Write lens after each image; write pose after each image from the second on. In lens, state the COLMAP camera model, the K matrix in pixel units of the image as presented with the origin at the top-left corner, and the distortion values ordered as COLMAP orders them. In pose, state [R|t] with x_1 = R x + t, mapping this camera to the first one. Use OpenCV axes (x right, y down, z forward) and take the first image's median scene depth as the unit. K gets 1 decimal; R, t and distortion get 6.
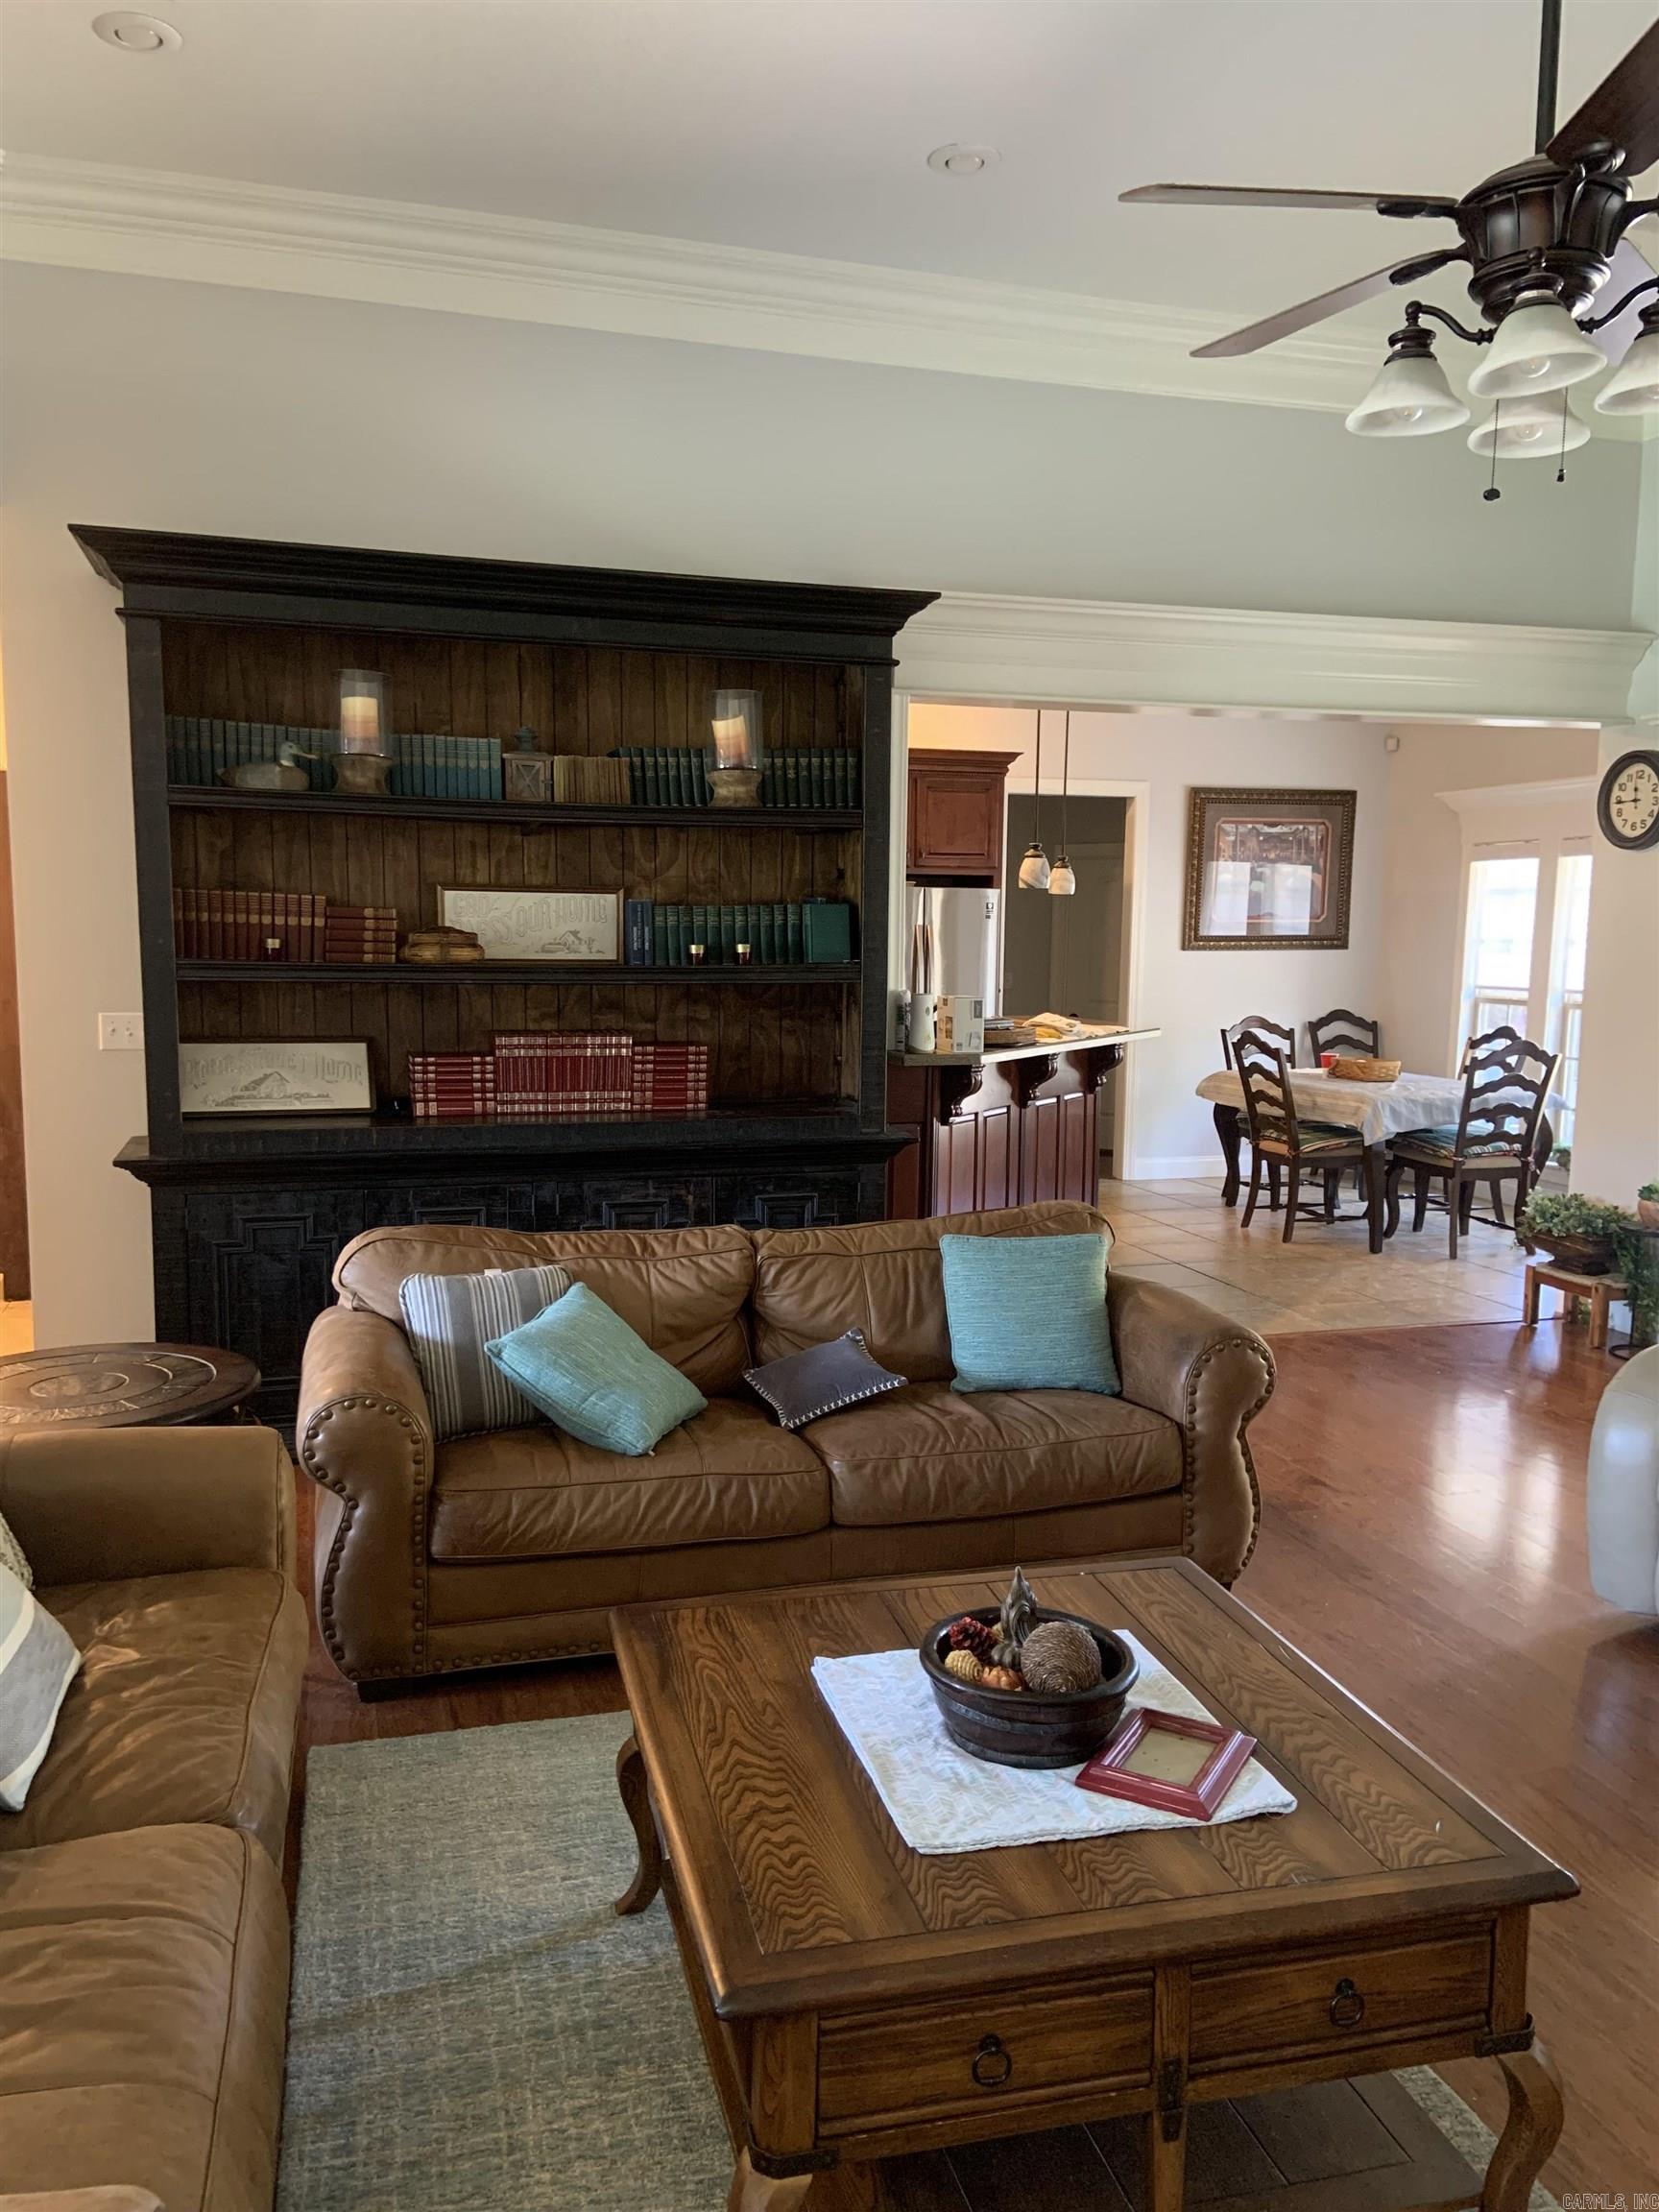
lens RADIAL K [[1669.7, 0, 842.2], [0, 1669.7, 1145.2], [0, 0, 1]] dist [0.068326, -0.067295]
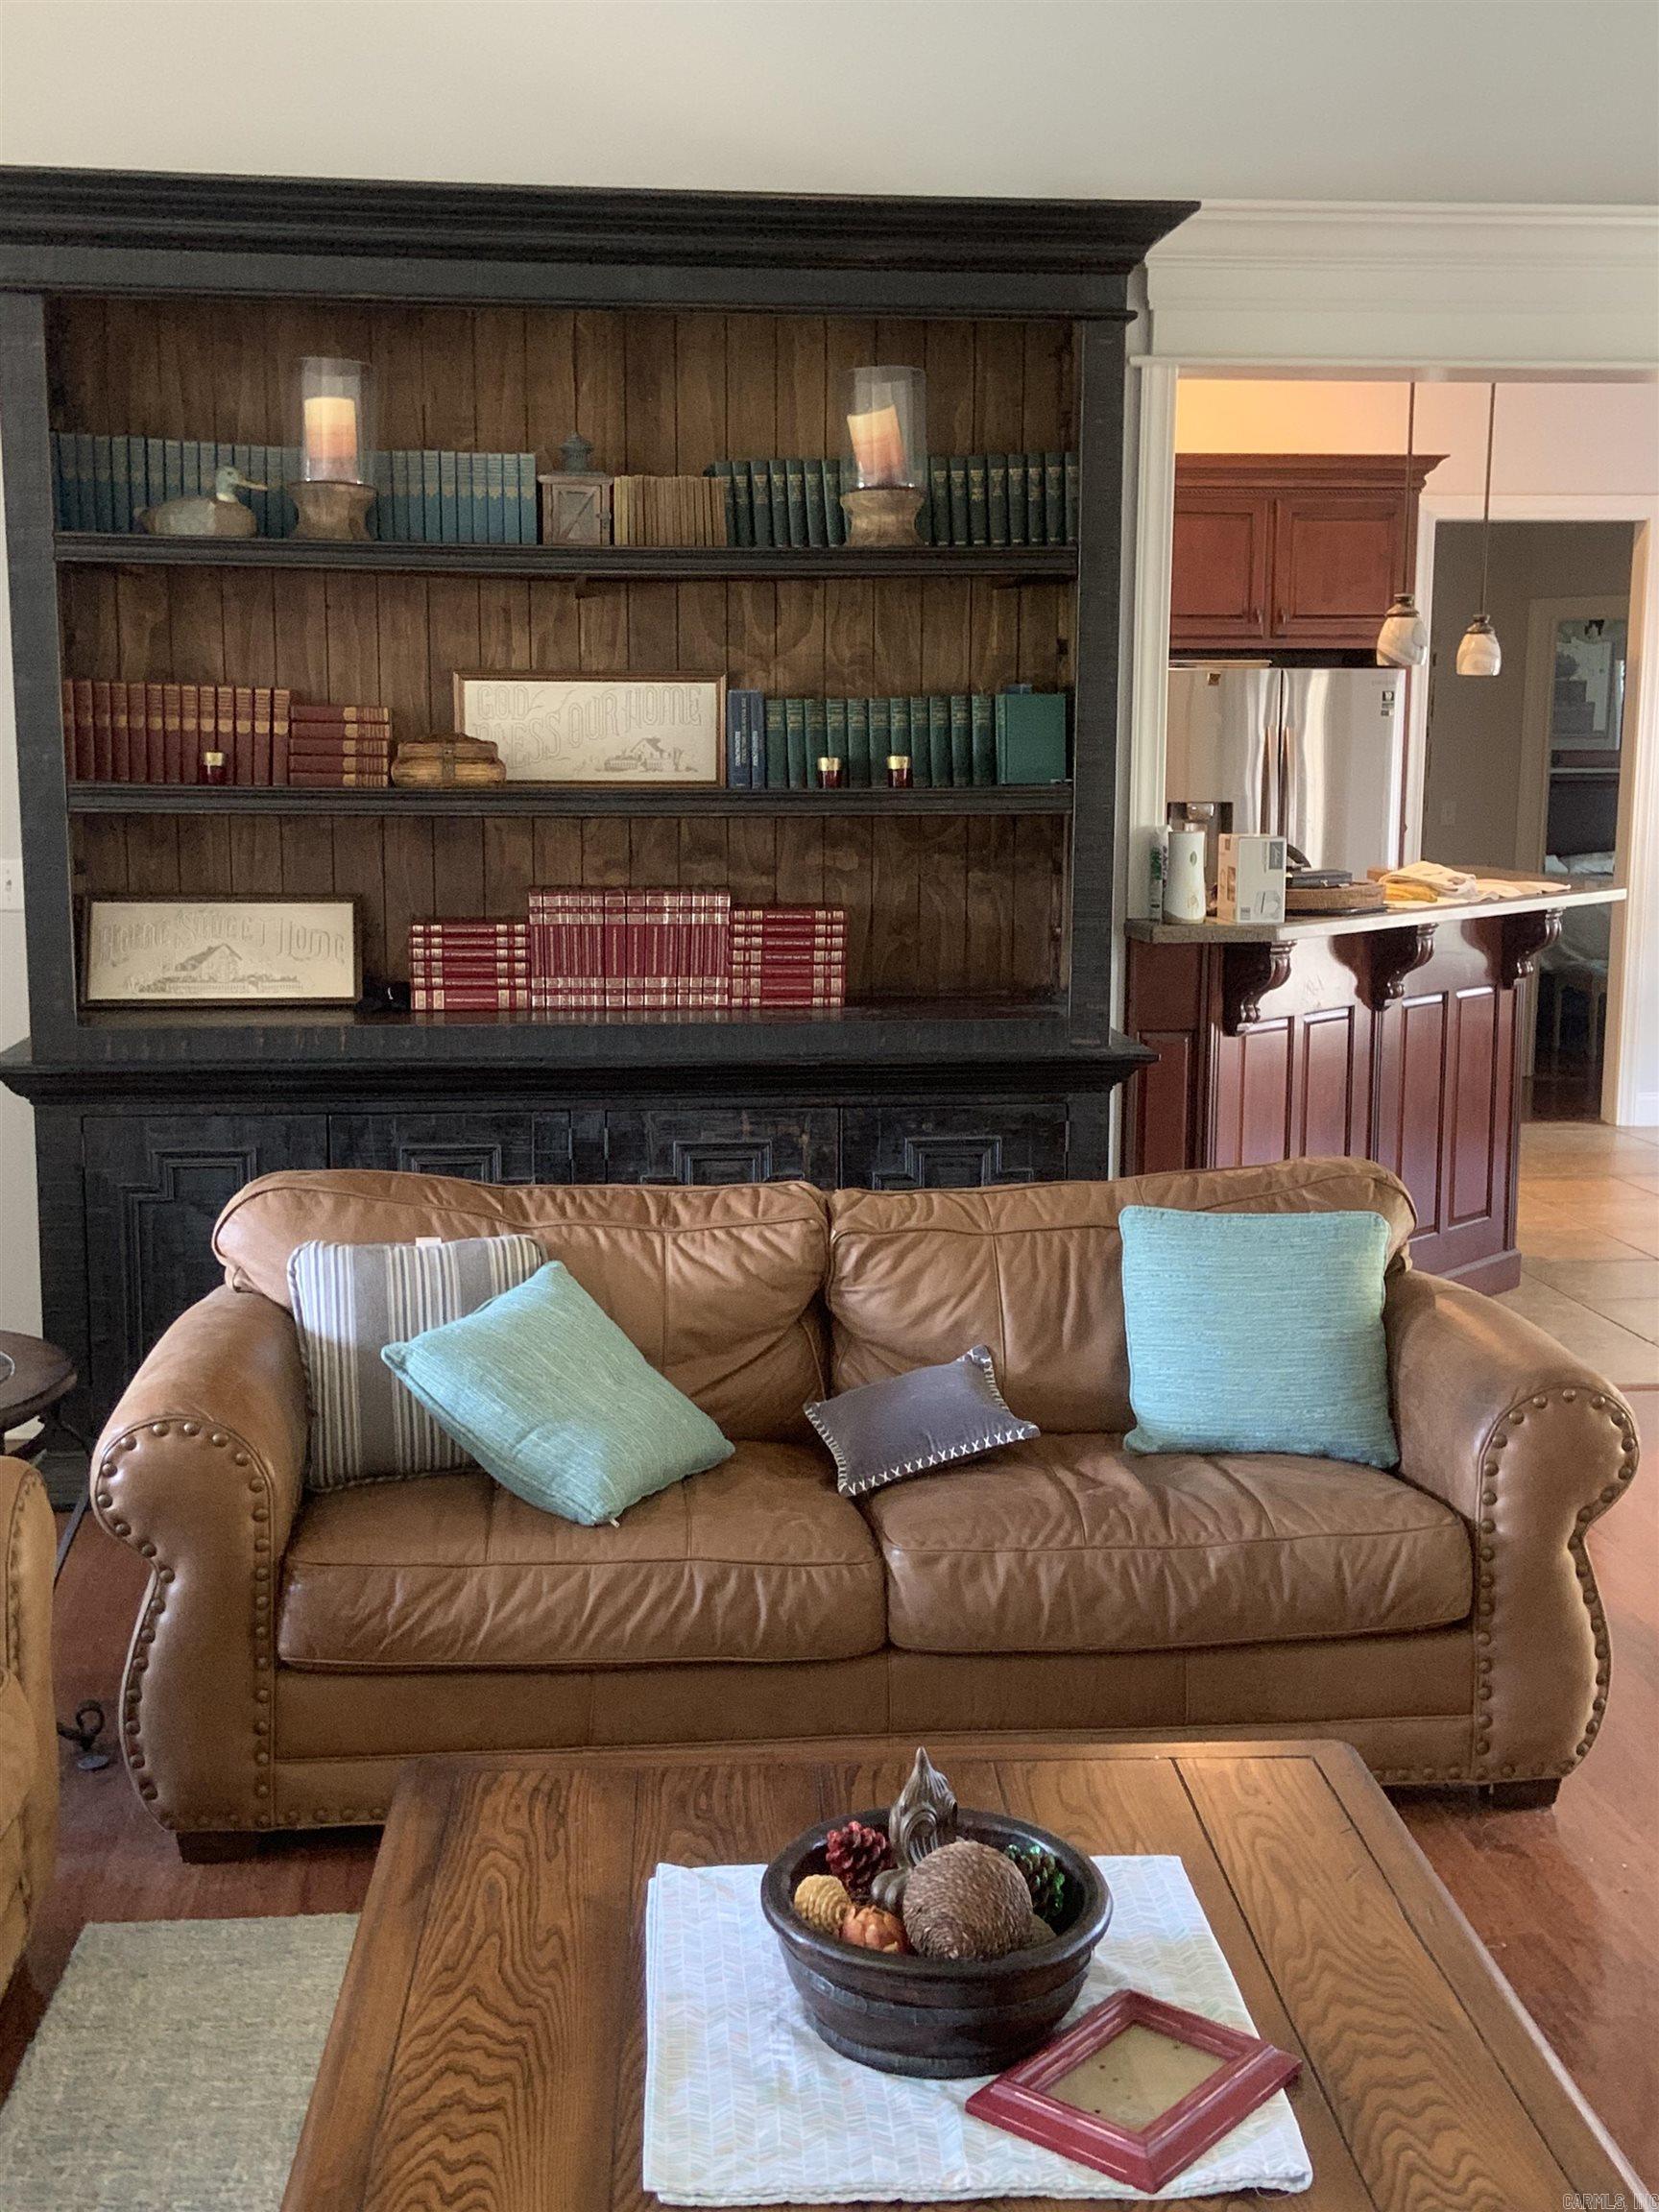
lens RADIAL K [[2445.7, 0, 833.3], [0, 2445.7, 1107.2], [0, 0, 1]] dist [0.056286, 0.000000]
pose [[0.981781, 0.021275, -0.188819, 0.113246], [-0.017509, 0.999614, 0.021591, -0.002467], [0.189205, -0.017892, 0.981775, 0.049631]]
